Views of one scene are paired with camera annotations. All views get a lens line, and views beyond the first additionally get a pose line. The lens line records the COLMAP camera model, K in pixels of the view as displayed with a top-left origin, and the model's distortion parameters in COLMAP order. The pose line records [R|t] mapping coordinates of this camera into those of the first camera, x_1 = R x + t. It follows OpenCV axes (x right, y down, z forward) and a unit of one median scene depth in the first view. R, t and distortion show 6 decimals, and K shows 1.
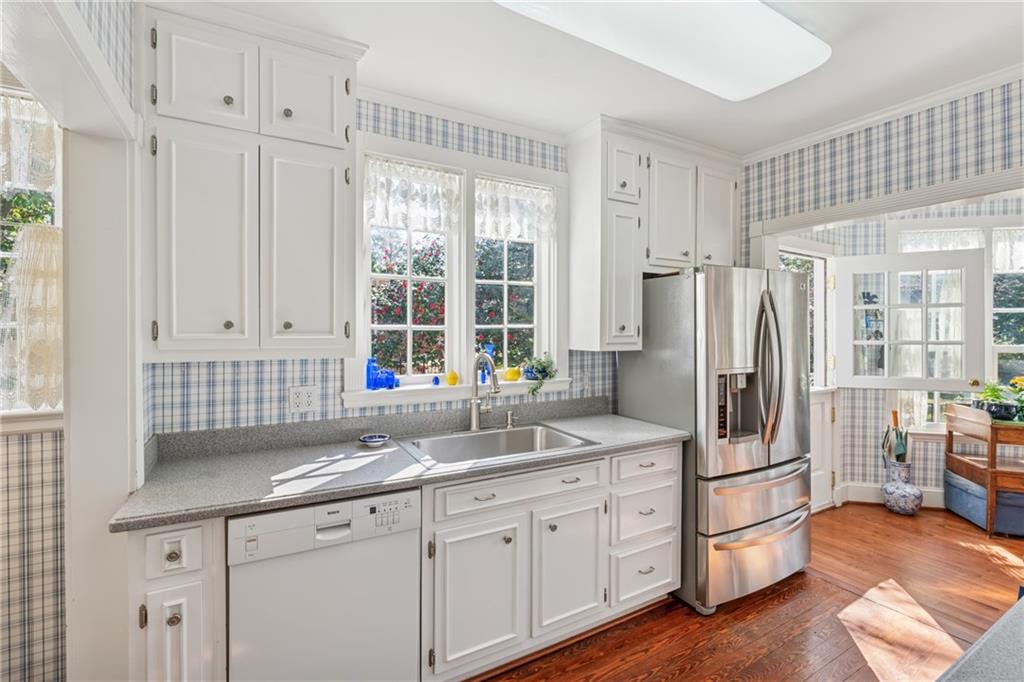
lens RADIAL K [[469.3, 0, 505.4], [0, 469.3, 325.5], [0, 0, 1]] dist [-0.007417, 0.000591]
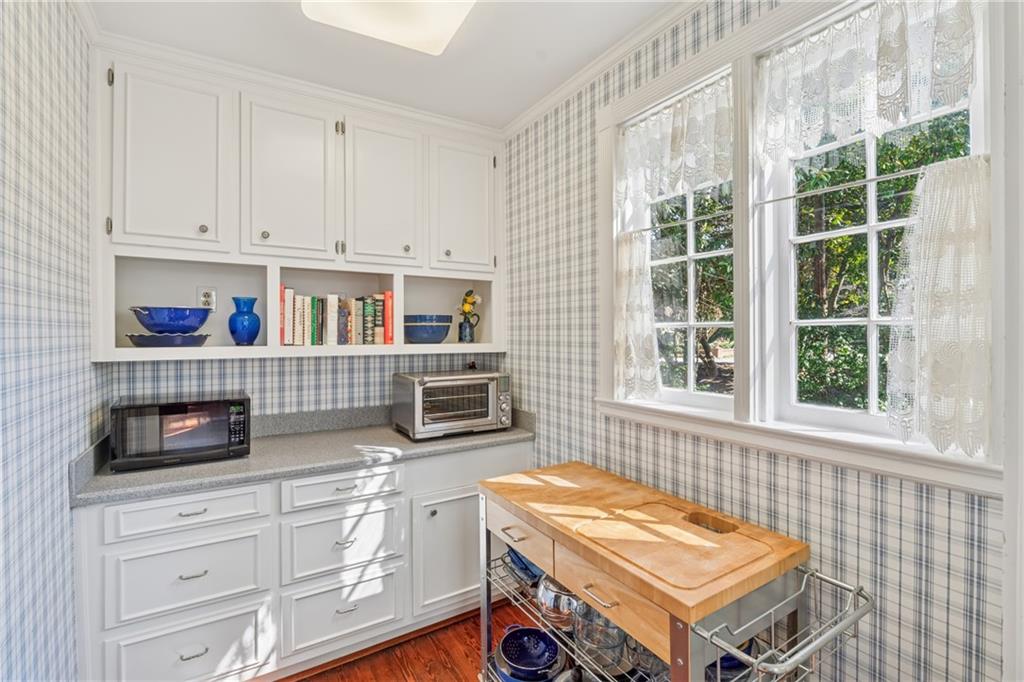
lens RADIAL K [[469.3, 0, 508.0], [0, 469.3, 336.7], [0, 0, 1]] dist [-0.007417, 0.000591]
pose [[0.037003, 0.008980, -0.999275, -0.335804], [0.001870, 0.999957, 0.009055, 0.013860], [0.999313, -0.002203, 0.036985, 0.327885]]
